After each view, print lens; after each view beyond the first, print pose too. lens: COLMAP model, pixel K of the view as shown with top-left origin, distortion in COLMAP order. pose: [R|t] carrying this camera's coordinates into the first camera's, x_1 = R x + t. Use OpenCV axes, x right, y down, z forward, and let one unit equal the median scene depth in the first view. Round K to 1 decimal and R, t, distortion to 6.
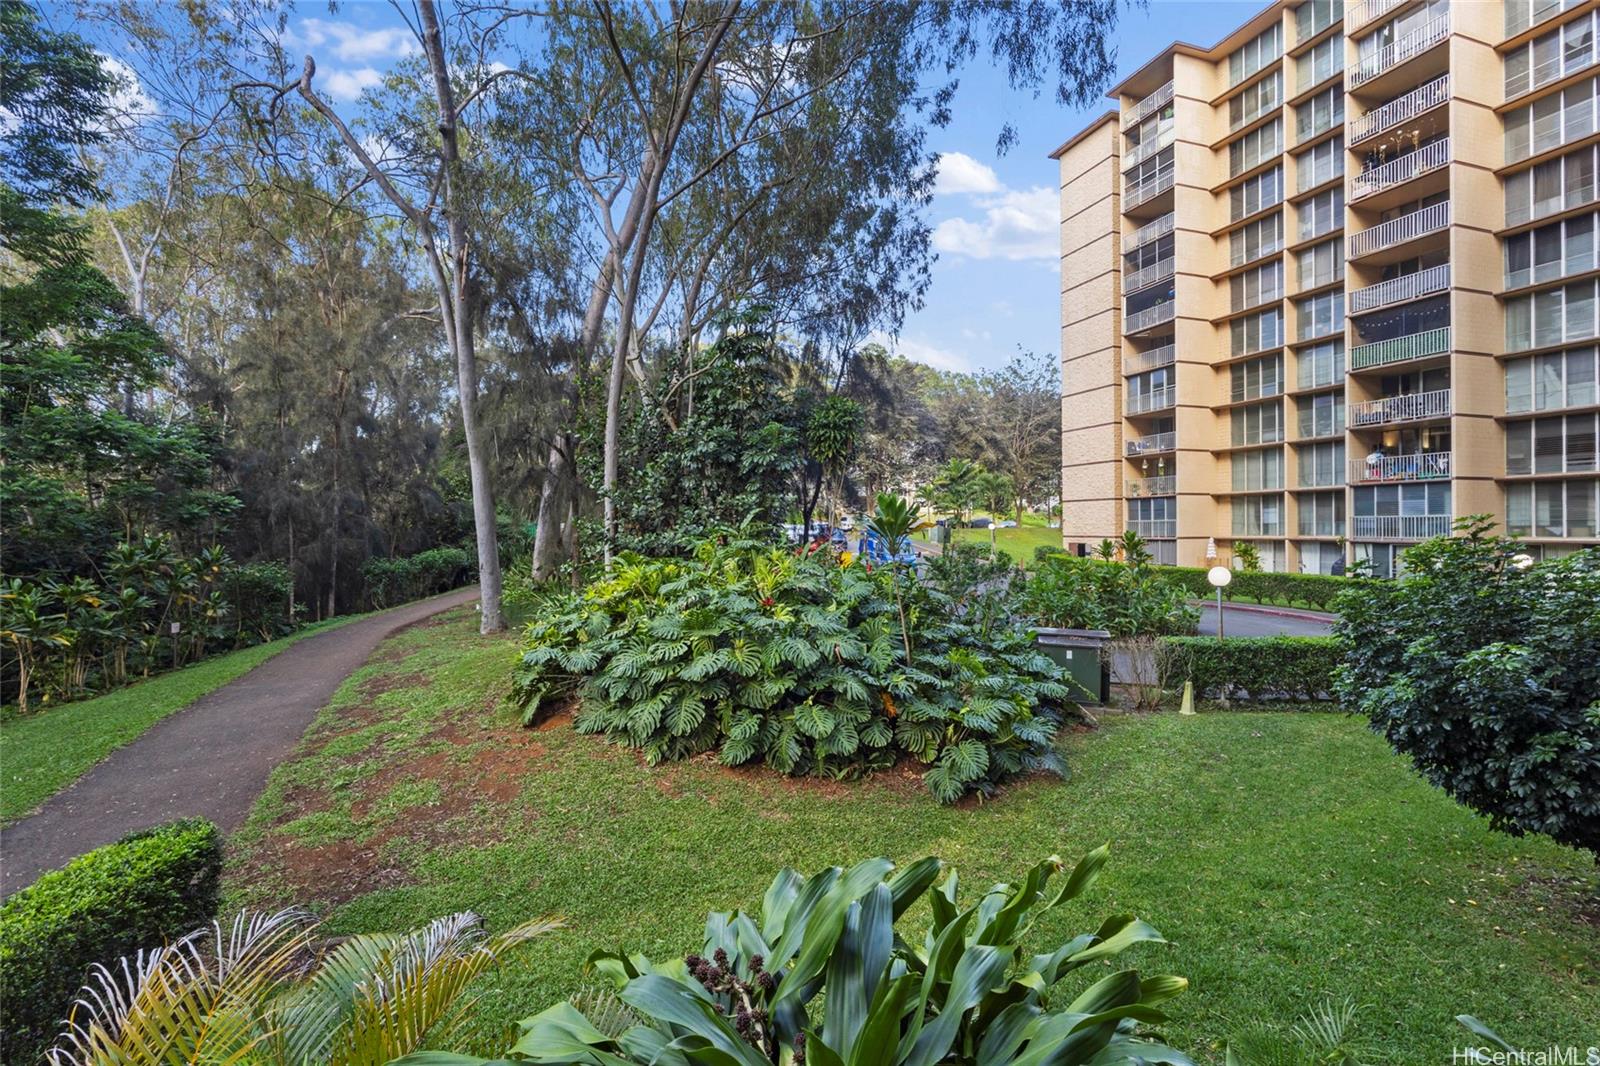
lens RADIAL K [[742.9, 0, 800.0], [0, 742.9, 533.0], [0, 0, 1]] dist [0.001252, 0.000271]
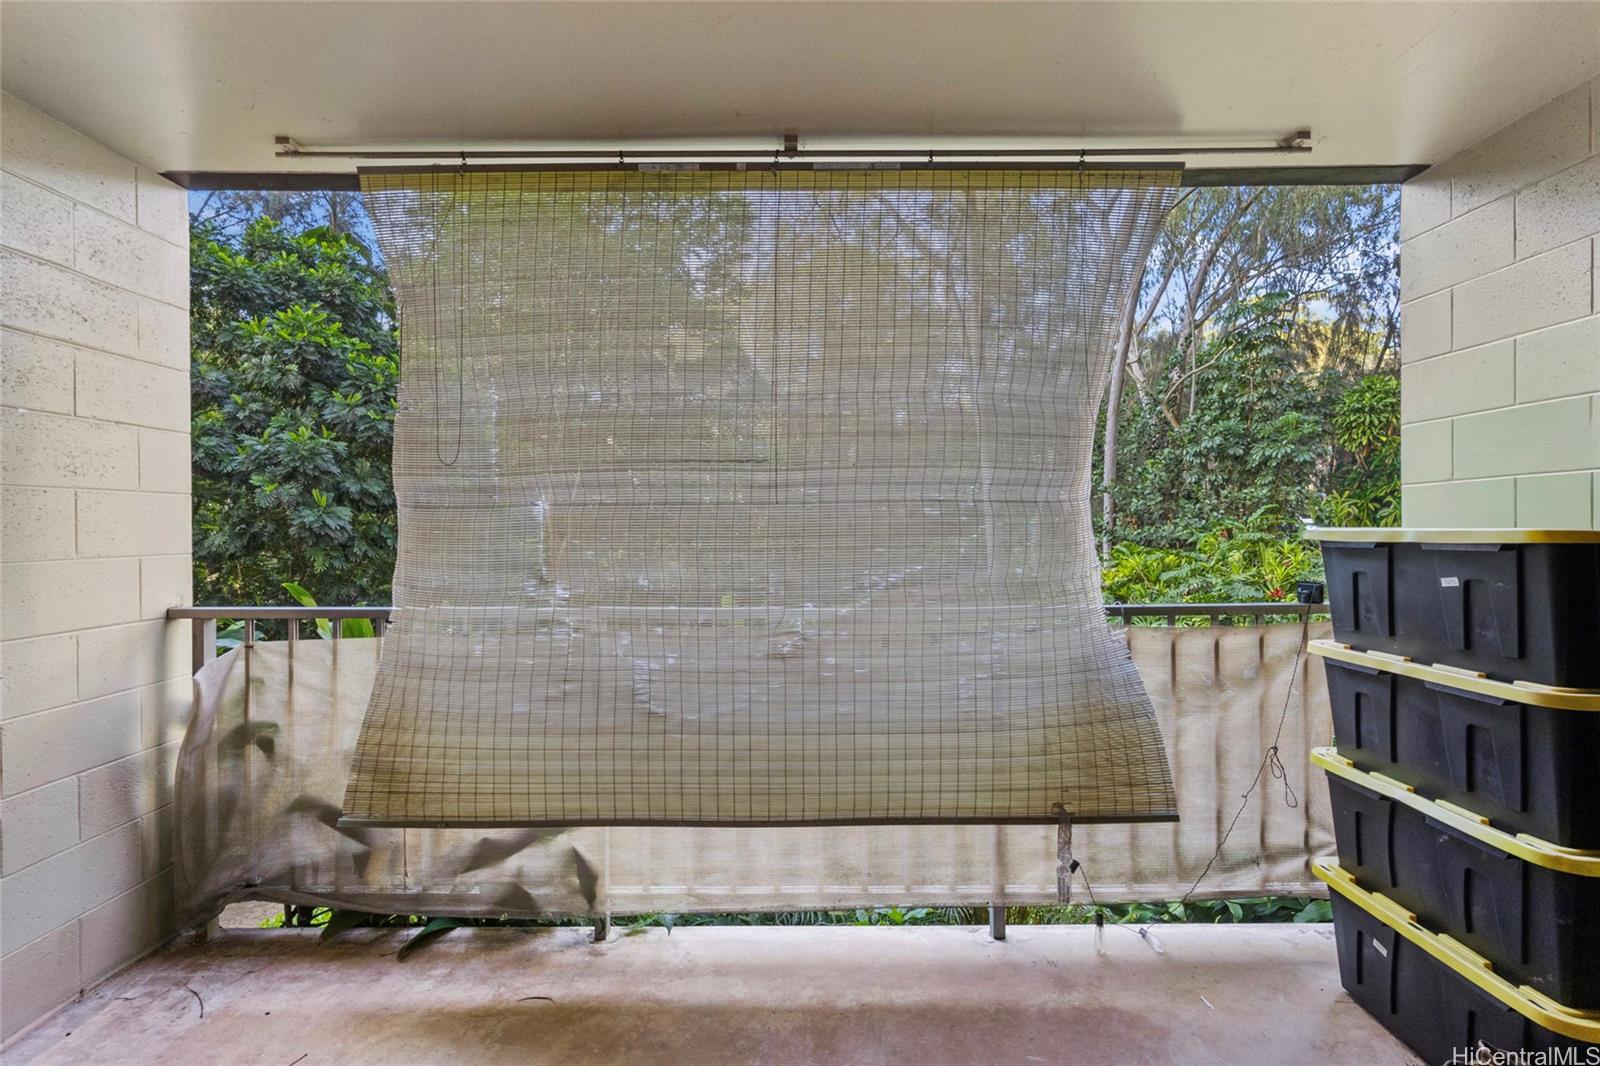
lens RADIAL K [[742.9, 0, 800.0], [0, 742.9, 533.0], [0, 0, 1]] dist [0.001252, 0.000271]
pose [[0.810383, 0.014294, -0.585726, 0.015839], [-0.010399, 0.999896, 0.010014, 0.004414], [0.585808, -0.002024, 0.810447, -0.148449]]
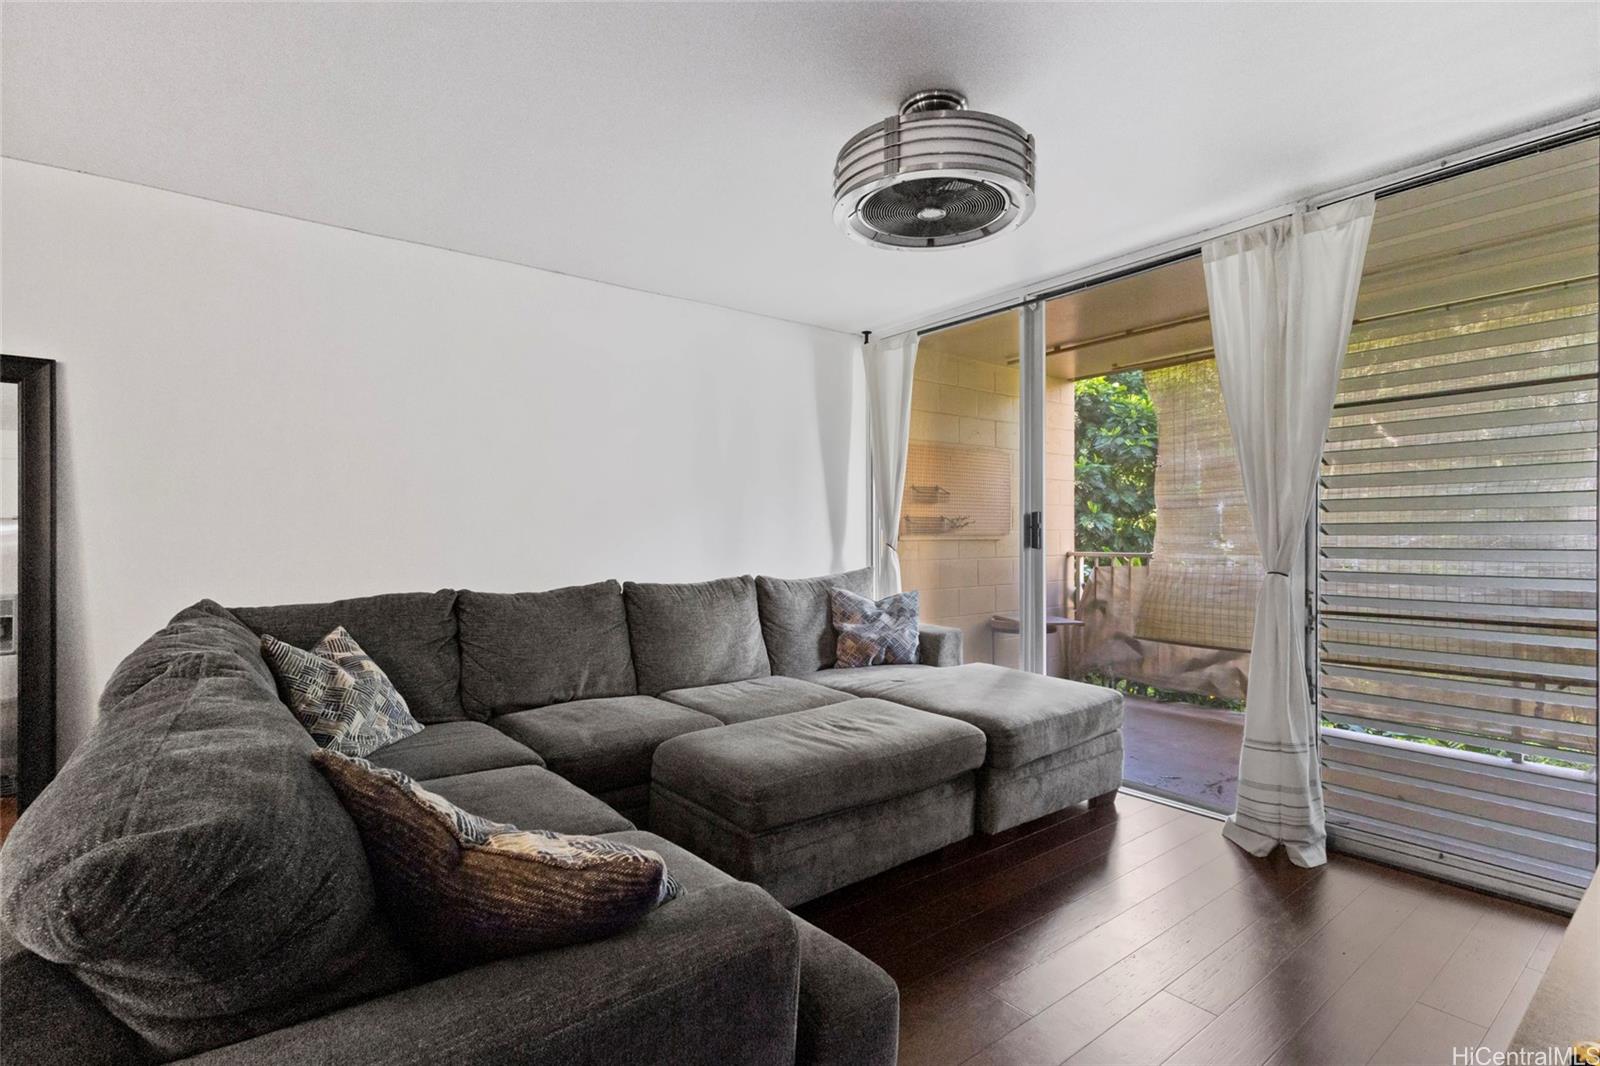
lens RADIAL K [[764.1, 0, 800.0], [0, 764.1, 533.0], [0, 0, 1]] dist [0.000372, 0.000172]
pose [[0.027498, 0.006496, -0.999601, 2.060905], [-0.002405, 0.999976, 0.006432, 0.071125], [0.999619, 0.002227, 0.027513, -1.198902]]
